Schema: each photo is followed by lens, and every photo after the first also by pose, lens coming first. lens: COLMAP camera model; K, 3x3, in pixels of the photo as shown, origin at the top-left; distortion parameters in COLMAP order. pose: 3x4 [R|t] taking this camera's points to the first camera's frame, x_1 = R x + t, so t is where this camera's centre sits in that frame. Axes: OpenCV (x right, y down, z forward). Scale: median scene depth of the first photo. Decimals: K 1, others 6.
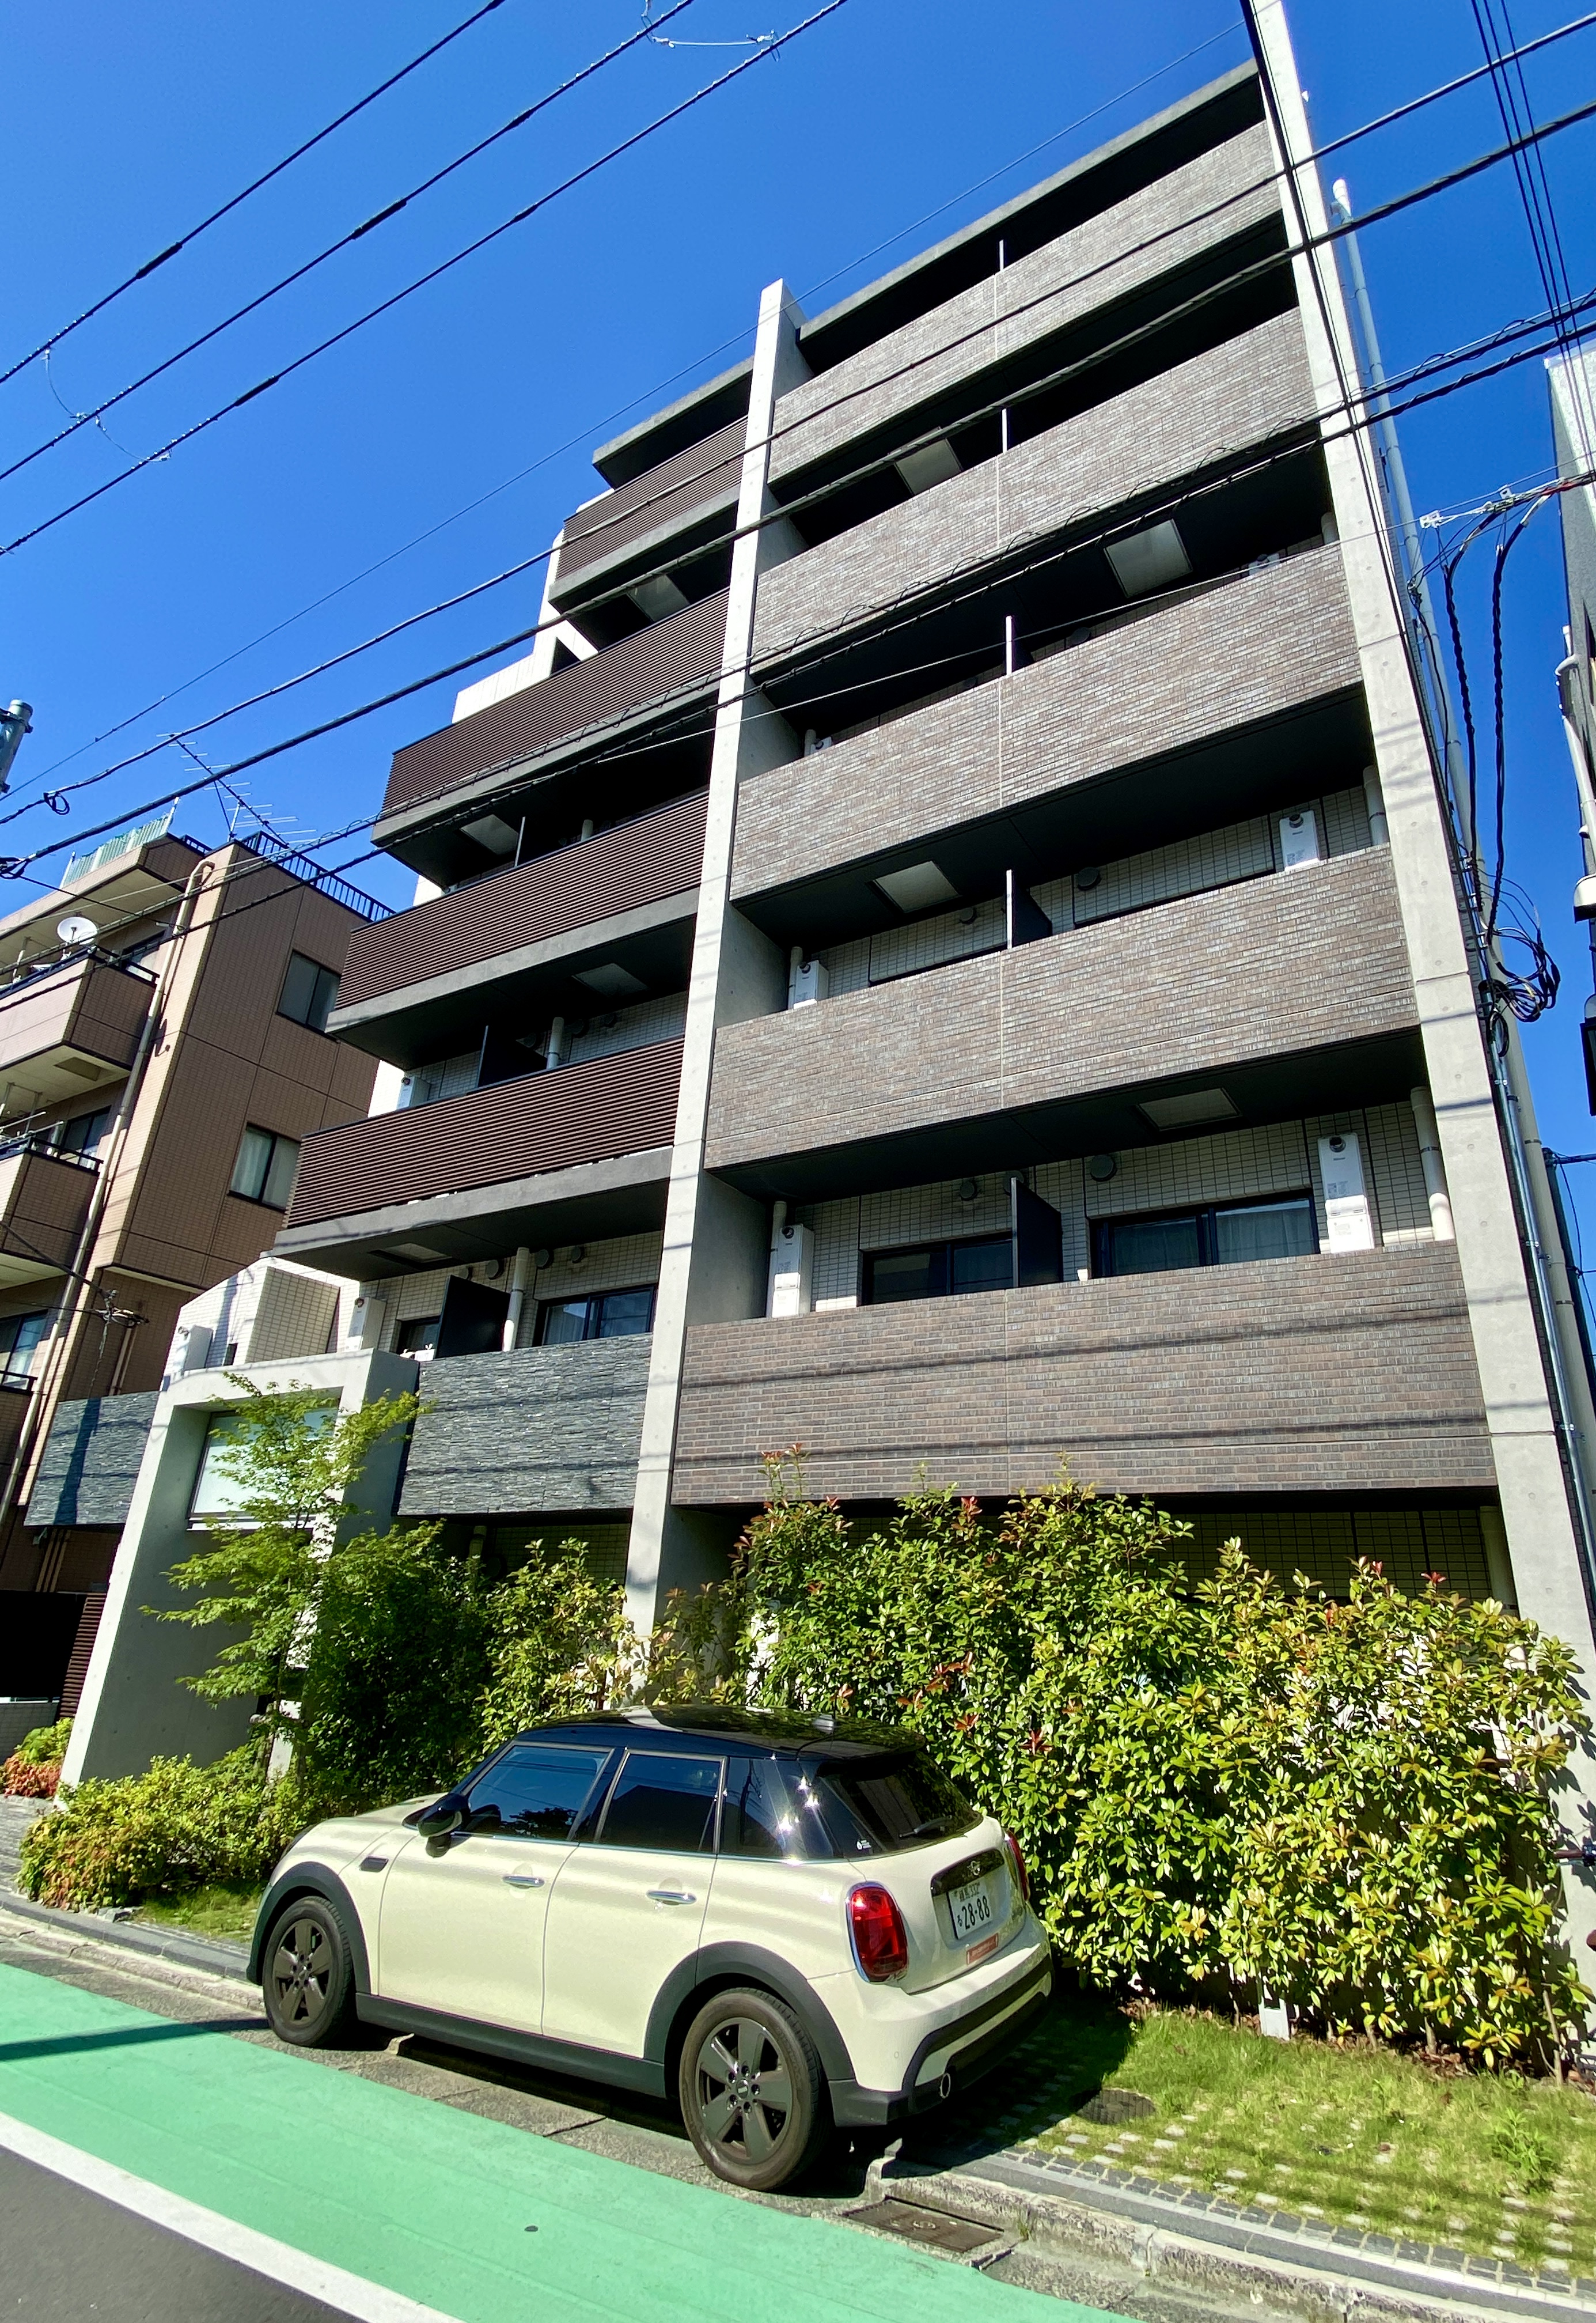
lens RADIAL K [[1180.3, 0, 896.9], [0, 1180.3, 1154.0], [0, 0, 1]] dist [-0.005792, -0.001405]
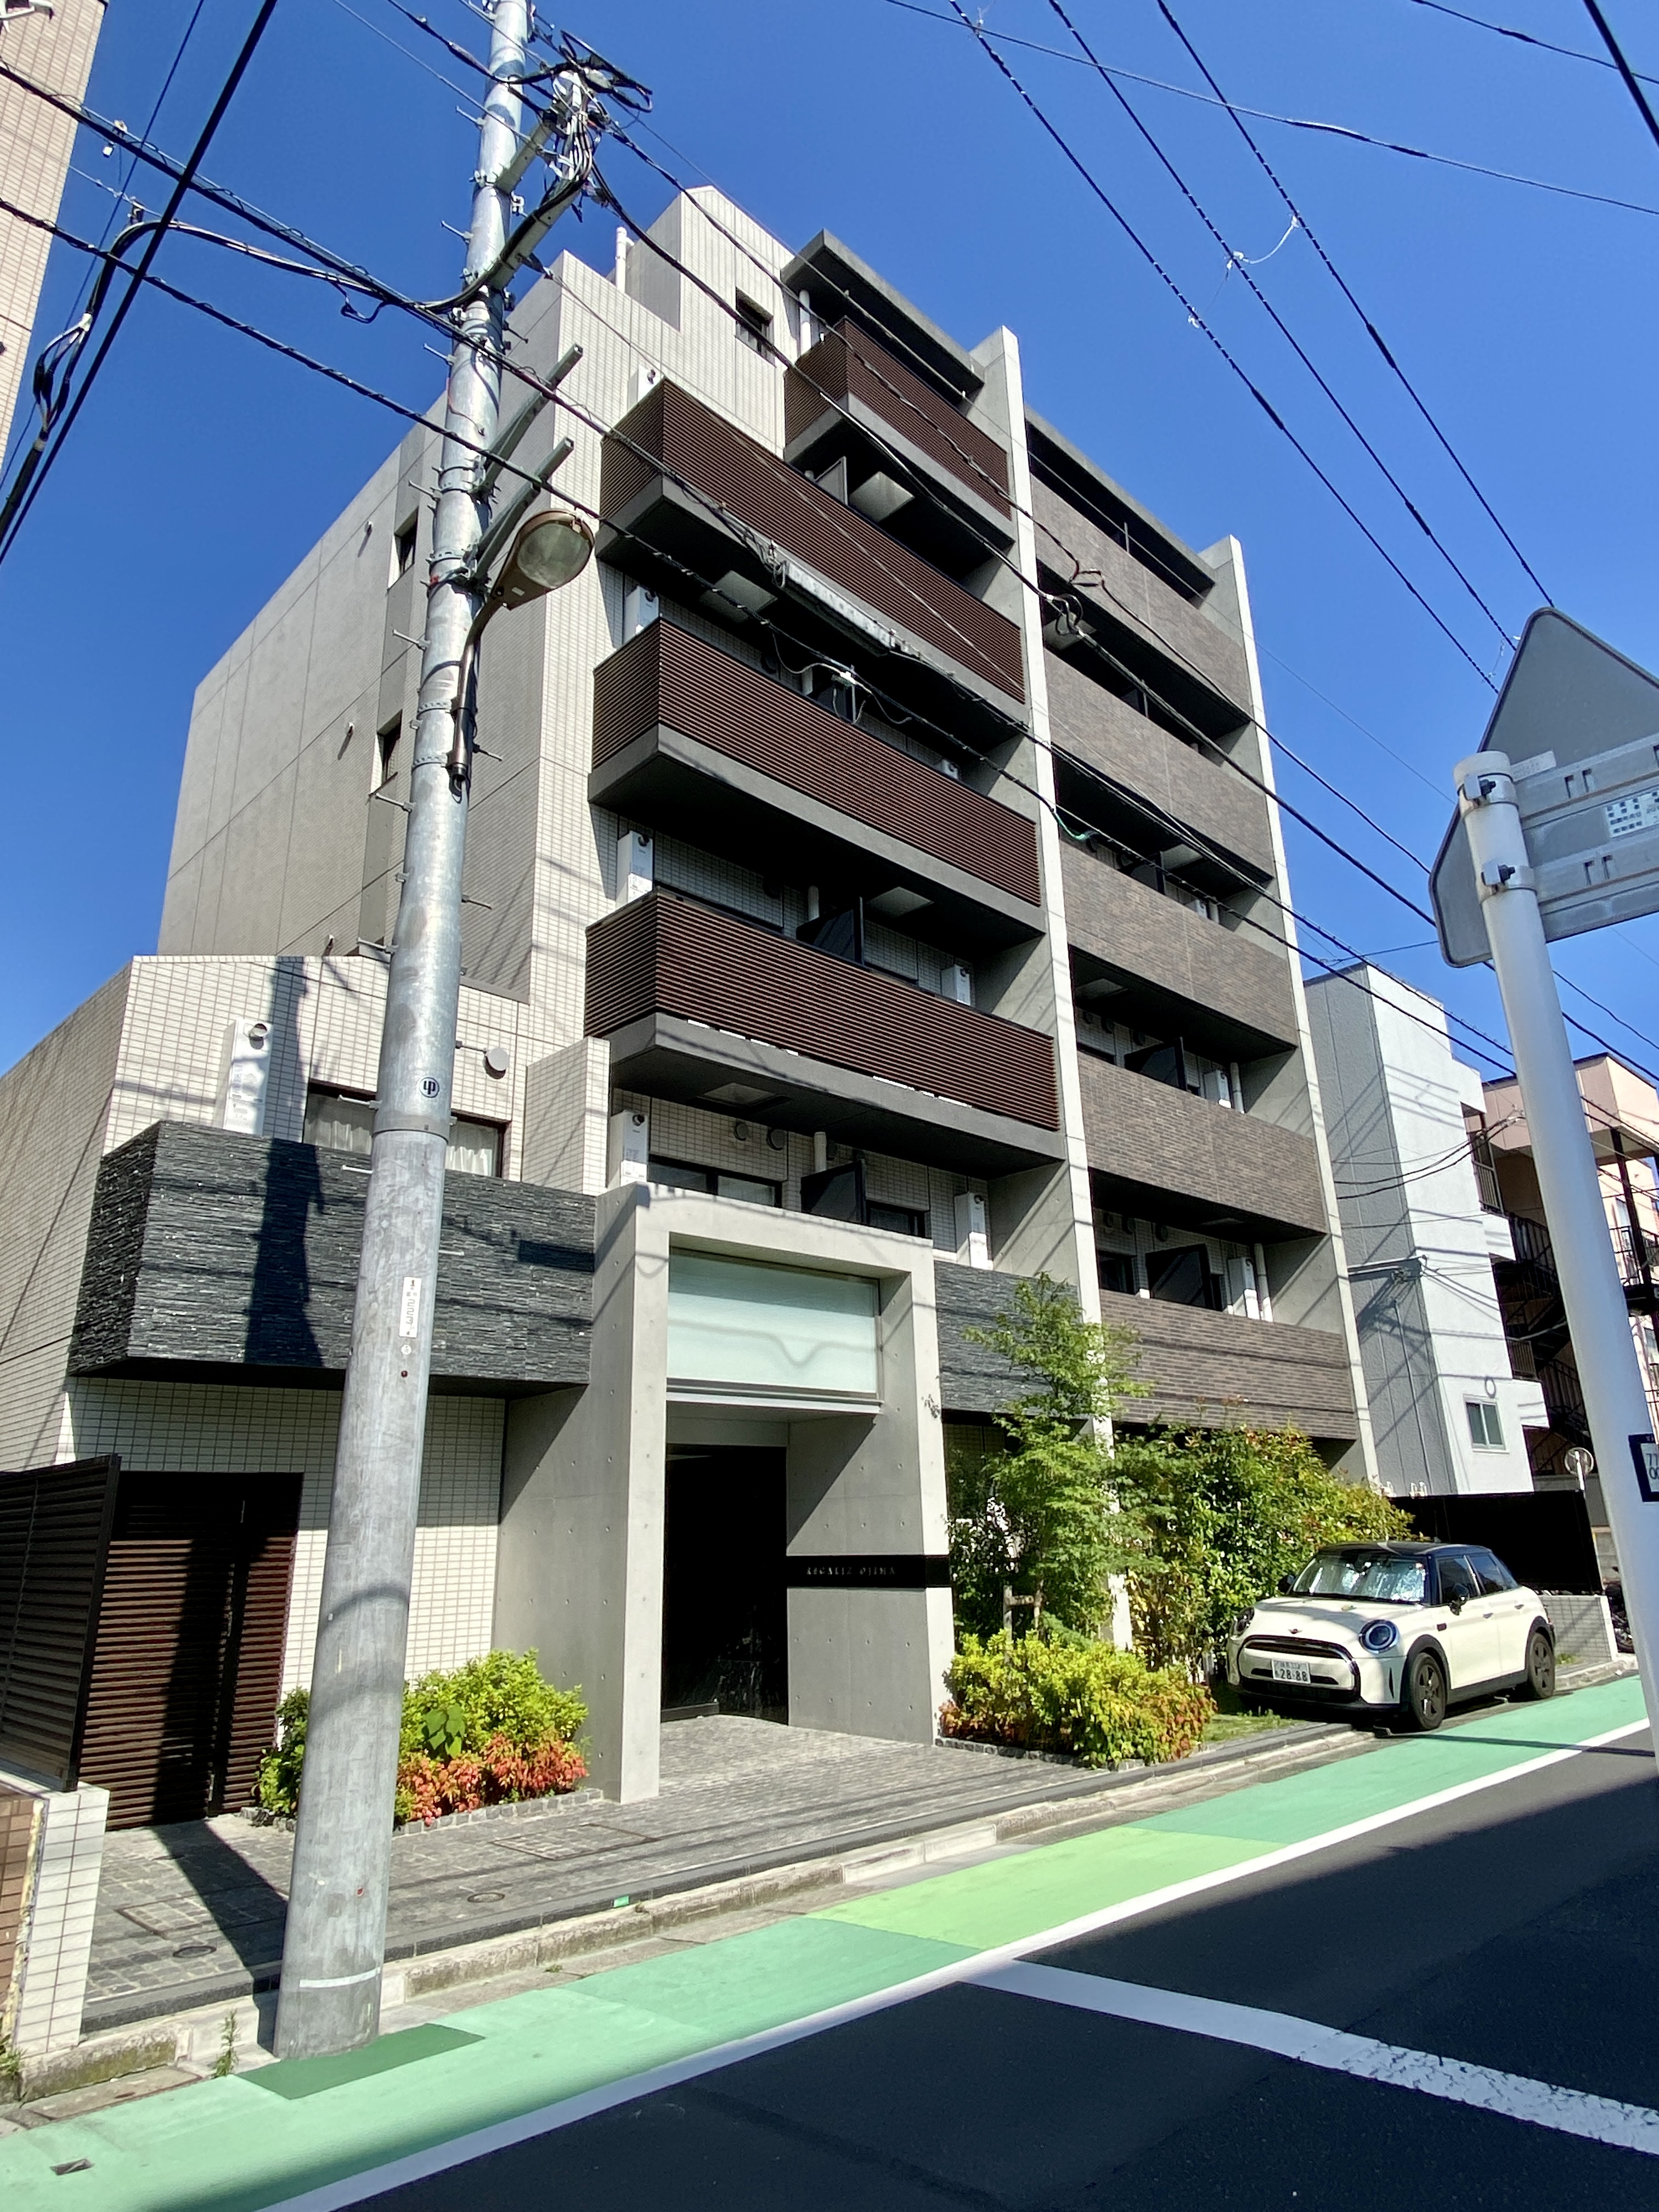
lens RADIAL K [[1319.7, 0, 831.4], [0, 1319.7, 1100.3], [0, 0, 1]] dist [0.020044, -0.000367]
pose [[0.274964, 0.265589, 0.924044, -1.504817], [-0.333911, 0.927646, -0.167263, 0.265352], [-0.901609, -0.262557, 0.343753, 0.716344]]
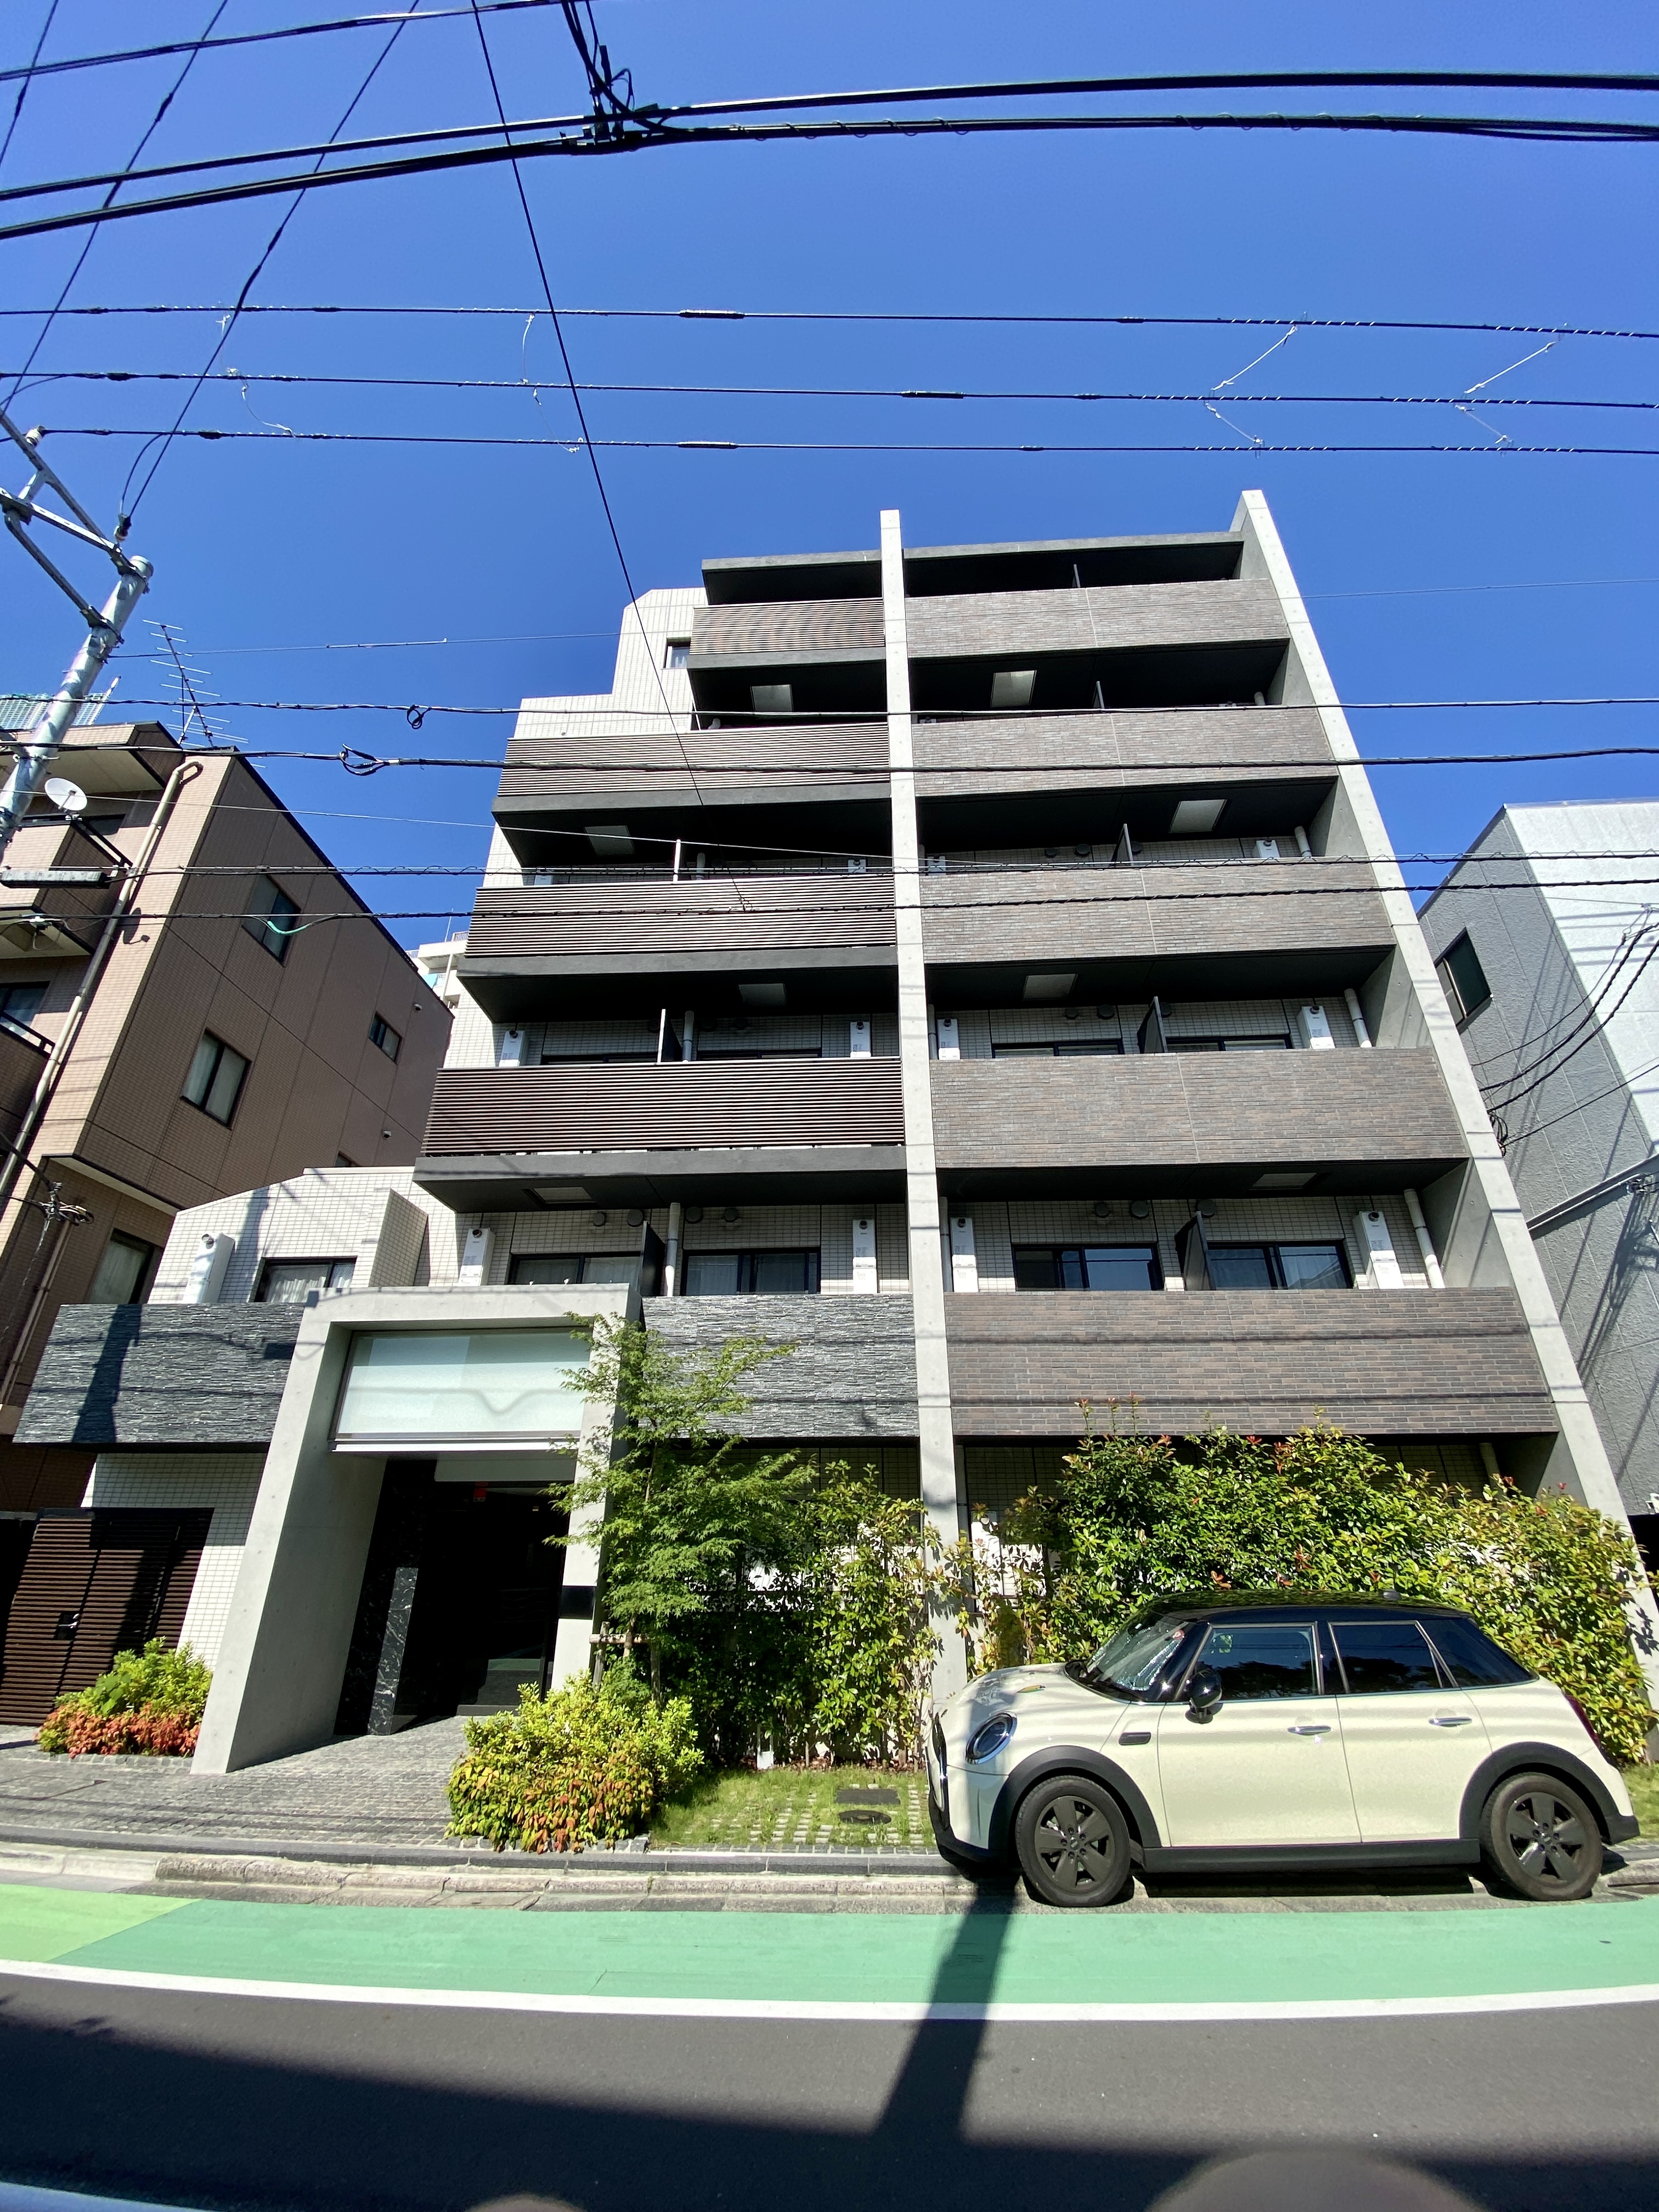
lens RADIAL K [[898.2, 0, 841.6], [0, 898.2, 1108.7], [0, 0, 1]] dist [-0.010960, -0.001028]
pose [[0.887714, 0.168664, 0.428389, -0.646599], [-0.145524, 0.985568, -0.086479, 0.044113], [-0.436792, 0.014427, 0.899447, 0.154126]]
